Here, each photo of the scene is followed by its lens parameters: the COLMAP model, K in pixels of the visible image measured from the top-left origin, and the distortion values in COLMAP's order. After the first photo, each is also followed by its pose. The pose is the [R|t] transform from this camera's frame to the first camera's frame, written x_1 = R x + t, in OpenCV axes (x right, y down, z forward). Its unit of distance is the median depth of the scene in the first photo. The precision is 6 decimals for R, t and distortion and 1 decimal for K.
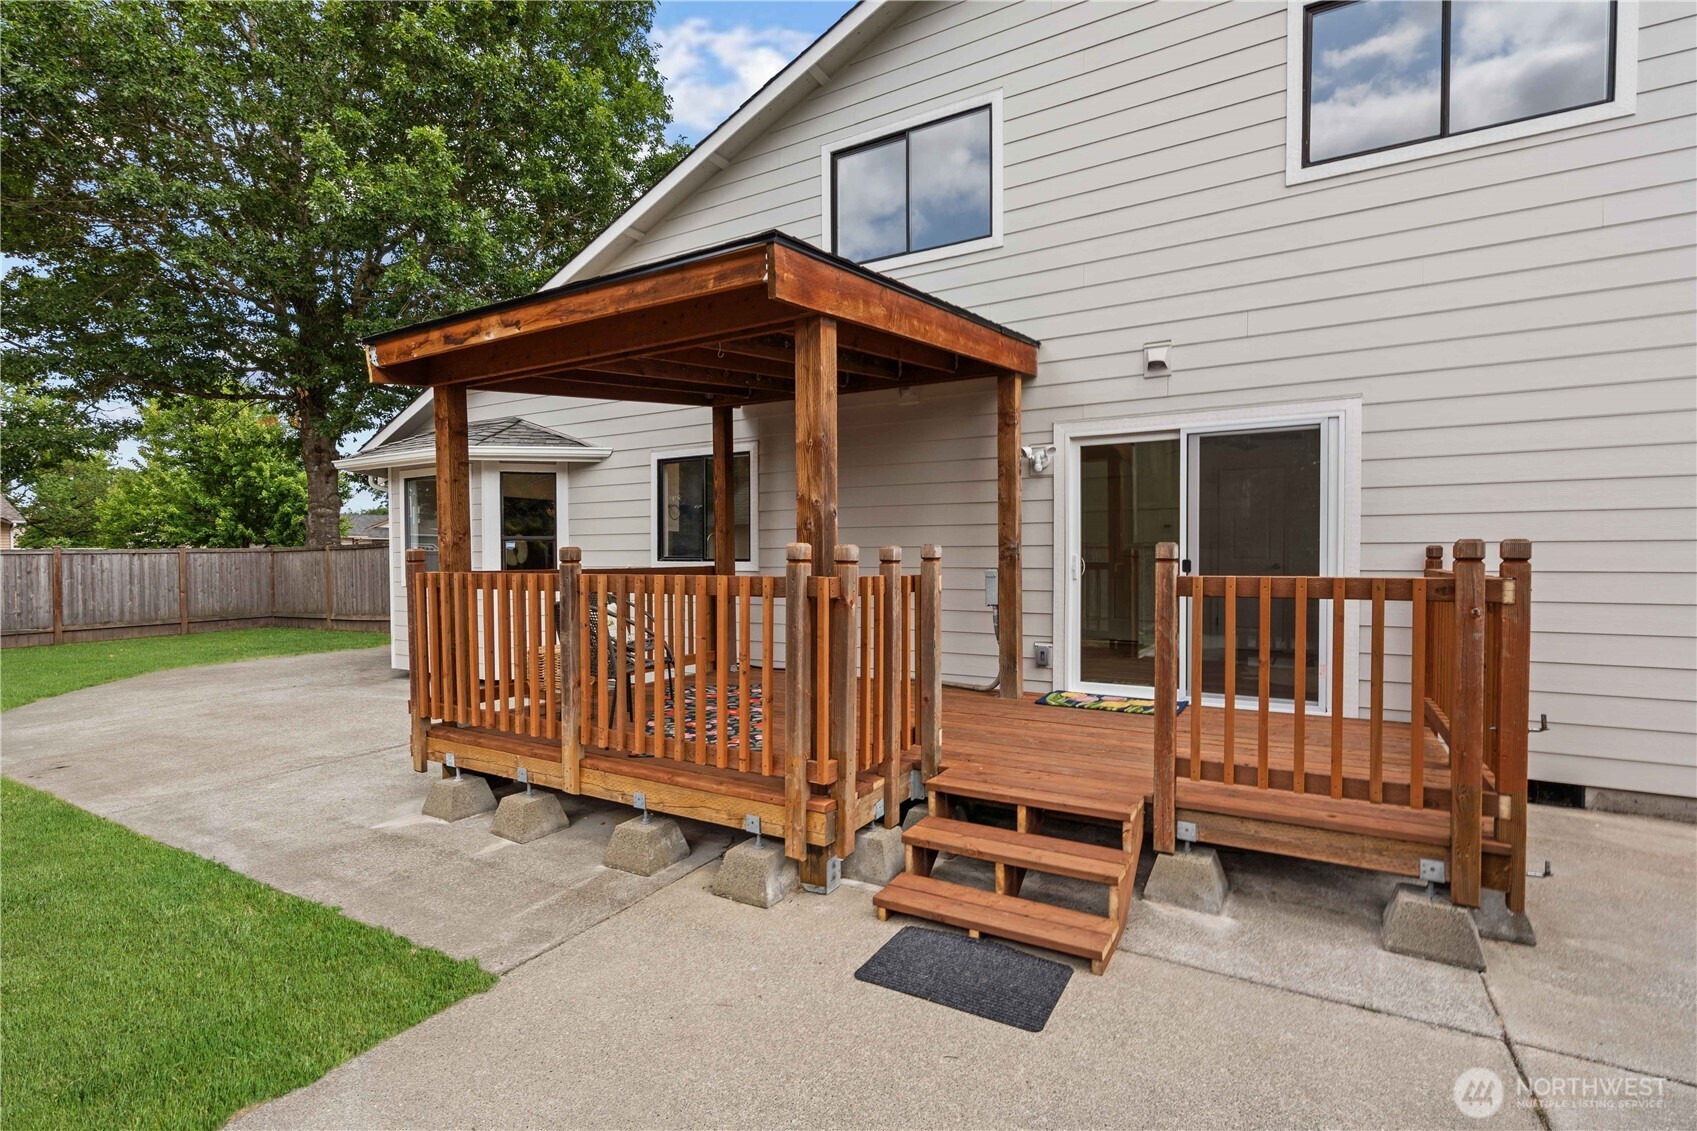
lens RADIAL K [[788.1, 0, 840.8], [0, 788.1, 564.7], [0, 0, 1]] dist [-0.004675, 0.000500]
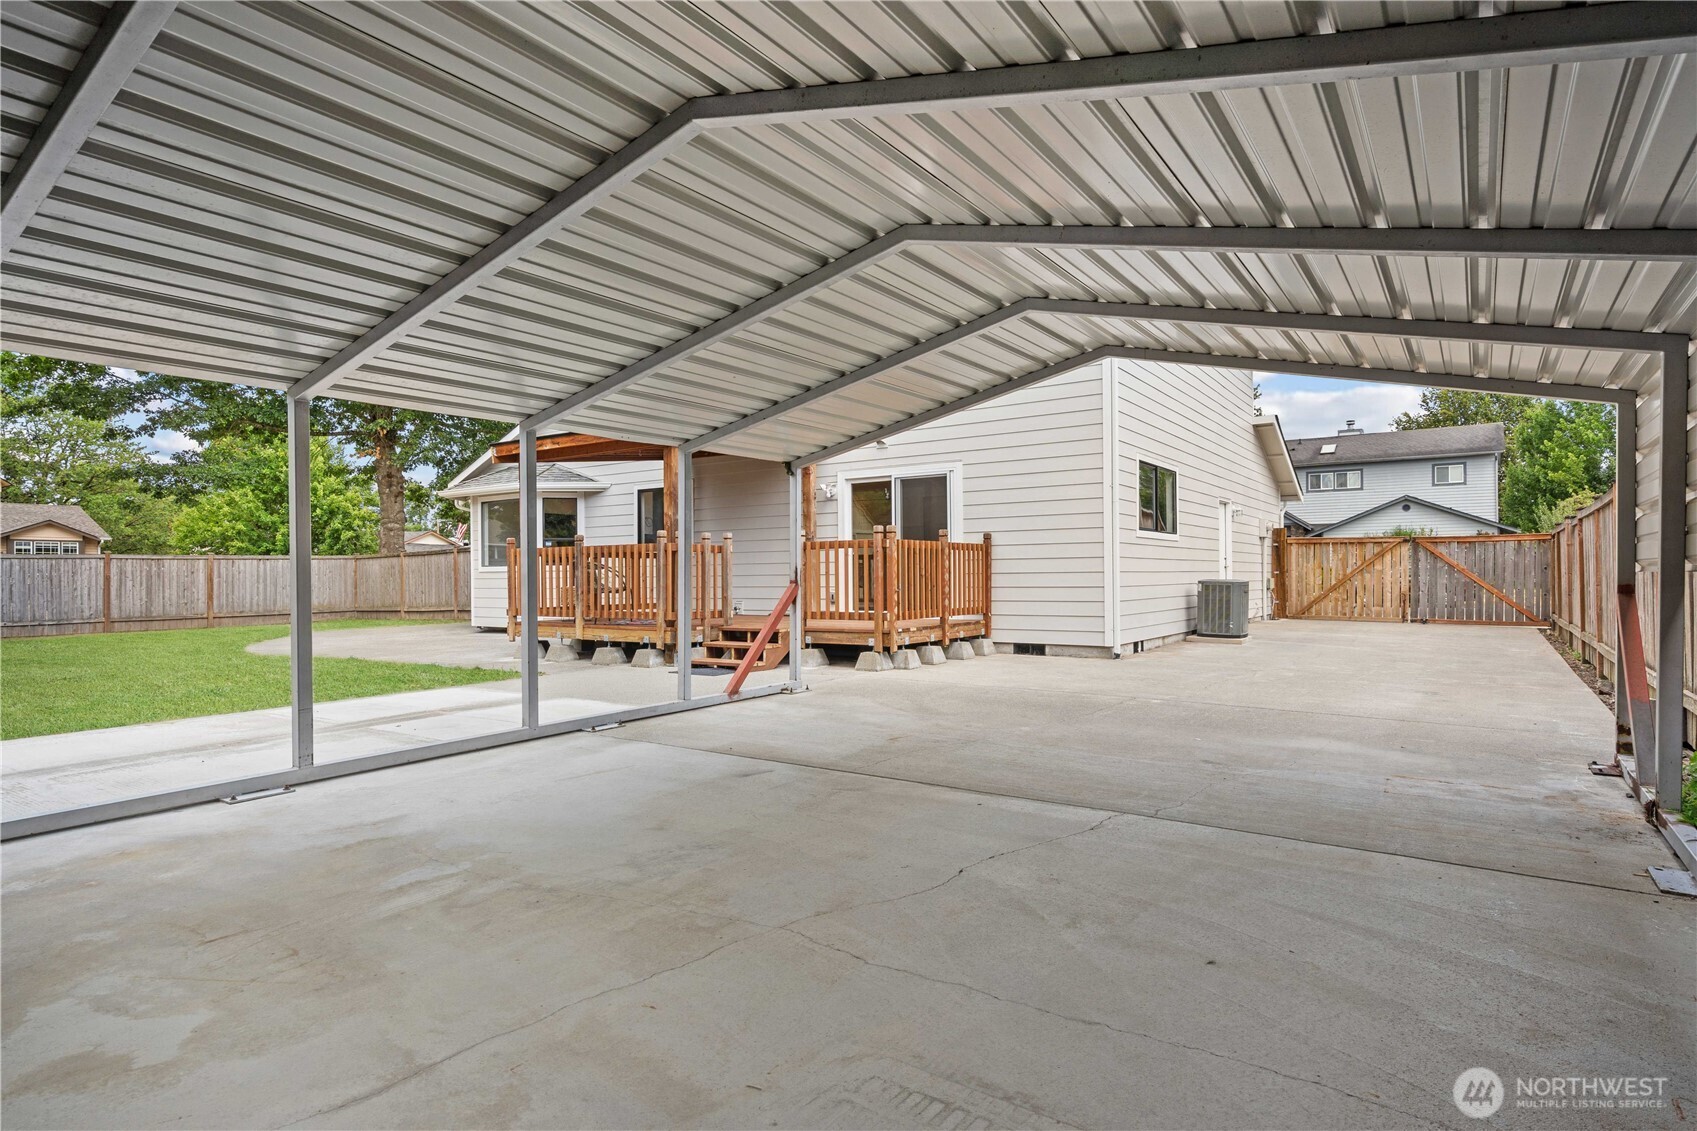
lens RADIAL K [[907.5, 0, 848.5], [0, 907.5, 565.5], [0, 0, 1]] dist [0.004894, 0.001033]
pose [[0.997881, -0.006947, -0.064687, 0.306251], [0.005542, 0.999745, -0.021869, 0.063088], [0.064822, 0.021464, 0.997666, -0.798776]]
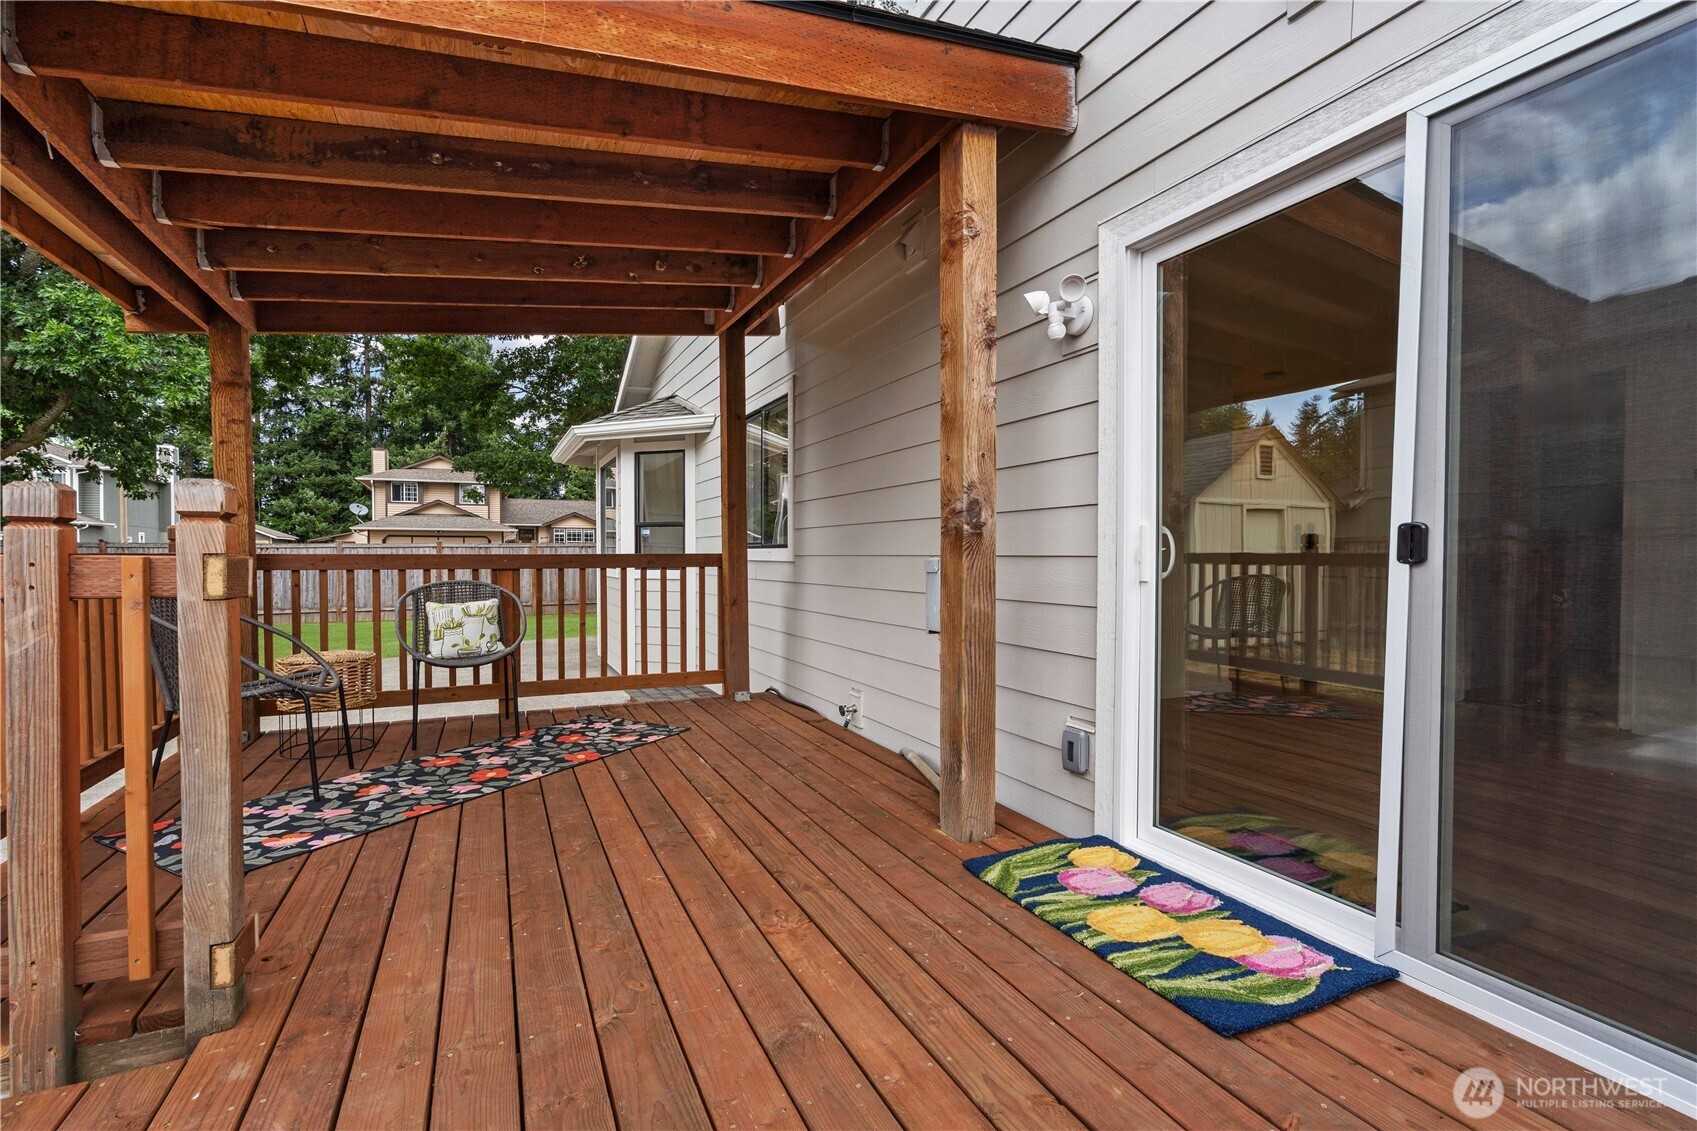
lens RADIAL K [[773.1, 0, 829.3], [0, 773.1, 566.1], [0, 0, 1]] dist [0.000834, 0.000419]
pose [[0.819067, 0.009611, -0.573617, 0.279724], [-0.004764, 0.999939, 0.009951, 0.004417], [0.573678, -0.005418, 0.819063, 0.396368]]
